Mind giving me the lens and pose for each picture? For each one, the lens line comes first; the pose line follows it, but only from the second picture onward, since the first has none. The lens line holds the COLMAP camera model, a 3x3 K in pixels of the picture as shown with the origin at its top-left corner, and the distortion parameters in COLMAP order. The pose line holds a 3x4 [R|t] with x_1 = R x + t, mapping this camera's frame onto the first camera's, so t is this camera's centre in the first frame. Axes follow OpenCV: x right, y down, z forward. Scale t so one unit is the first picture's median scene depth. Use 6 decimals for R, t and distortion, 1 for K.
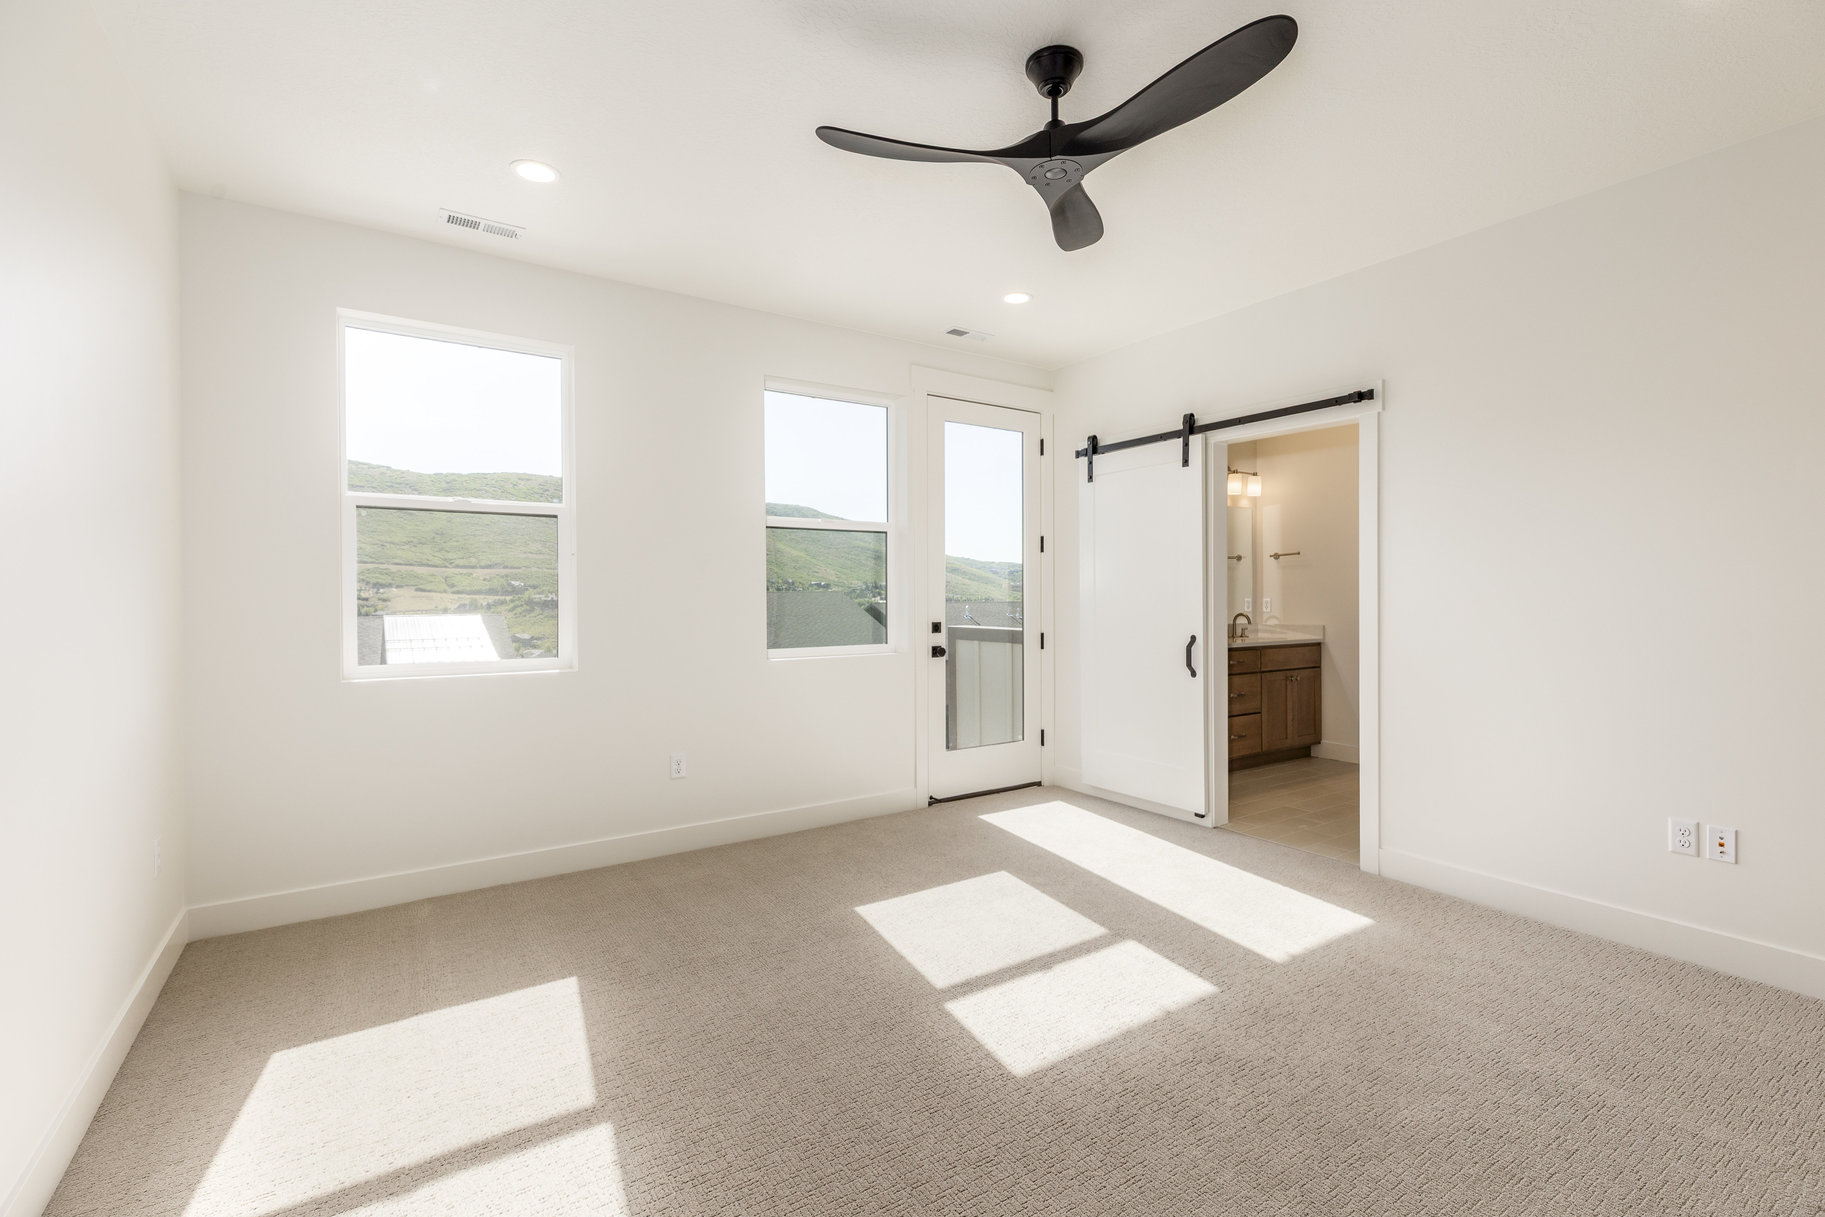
lens RADIAL K [[816.8, 0, 944.5], [0, 816.8, 599.1], [0, 0, 1]] dist [0.005312, -0.000326]
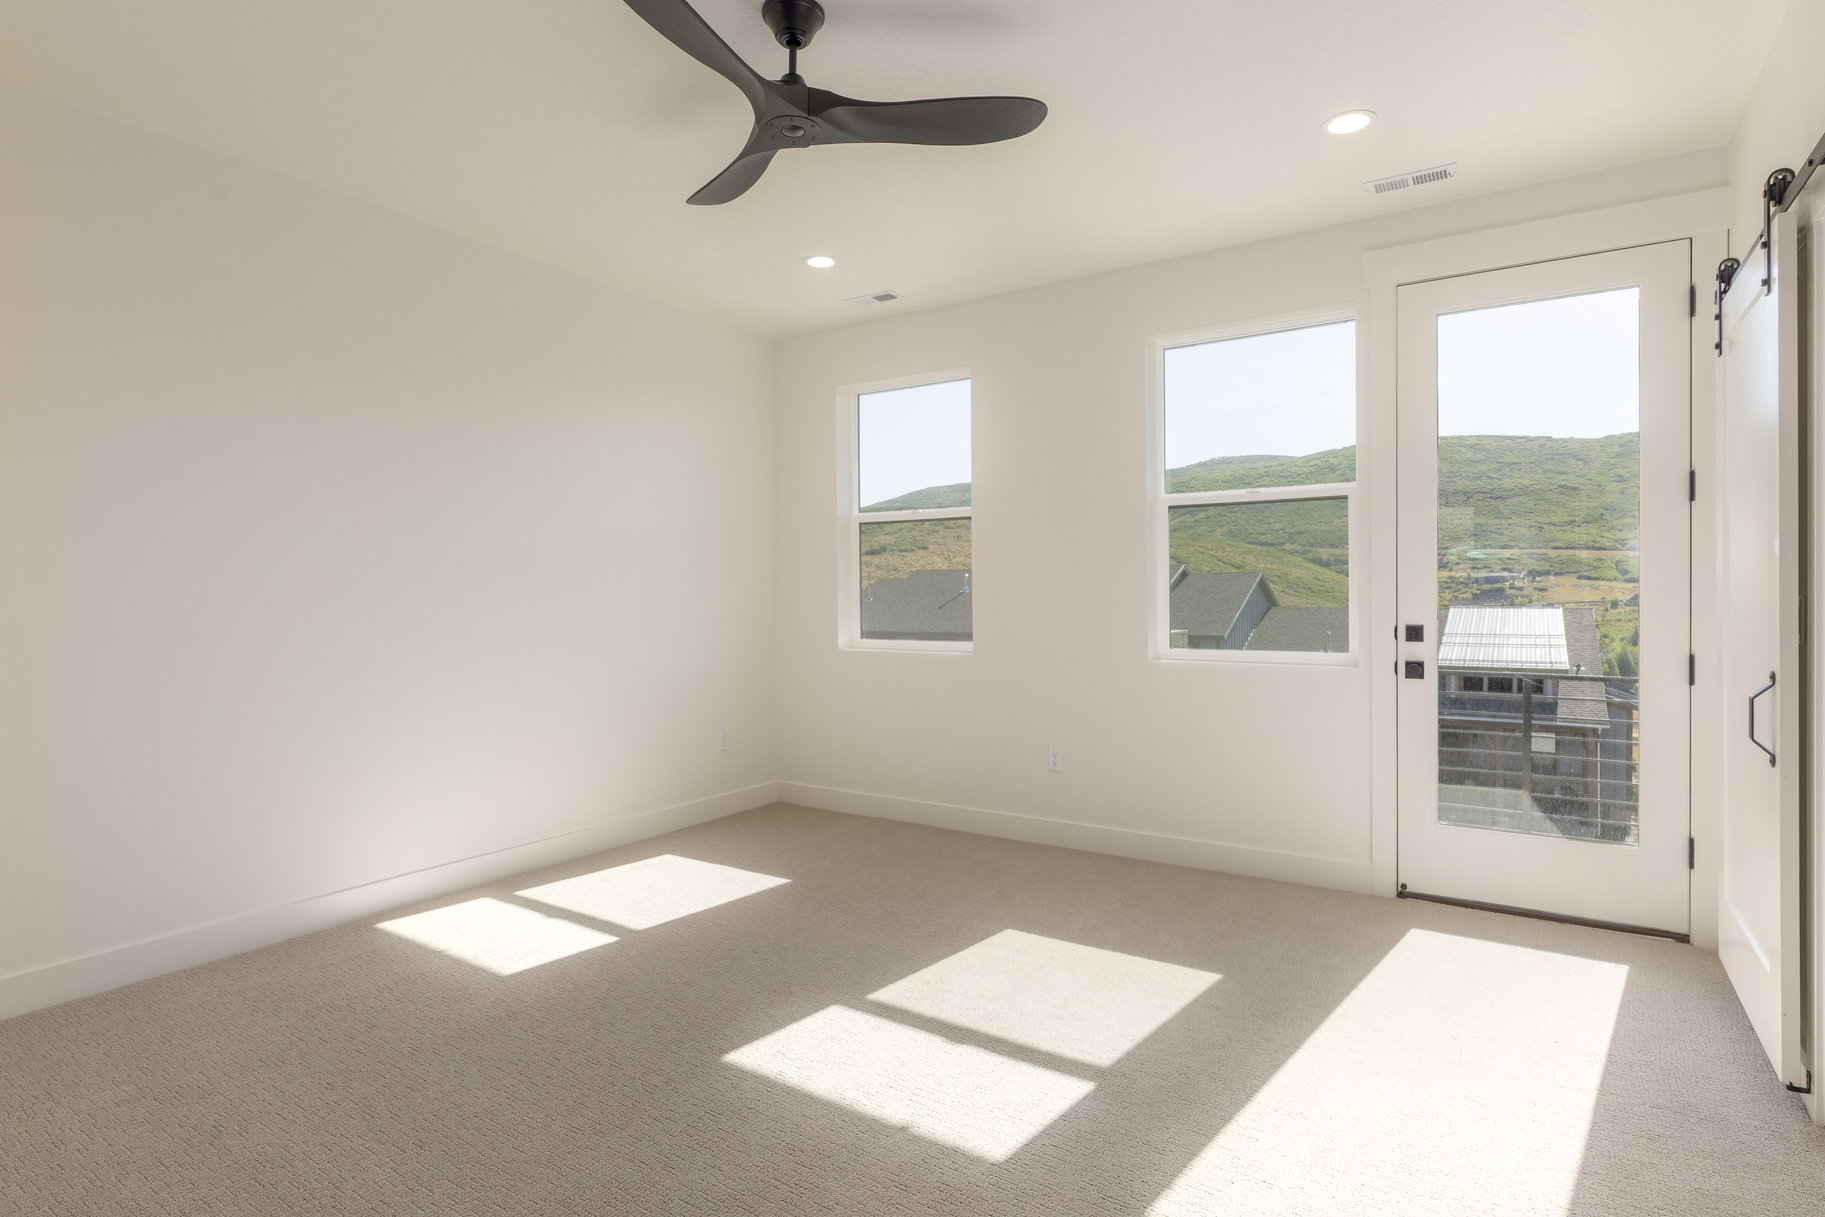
lens RADIAL K [[960.2, 0, 944.0], [0, 960.2, 598.6], [0, 0, 1]] dist [0.002535, 0.001282]
pose [[0.367084, 0.007408, -0.930158, 0.339346], [0.002295, 0.999958, 0.008870, -0.000627], [0.930185, -0.005391, 0.367052, 0.212411]]
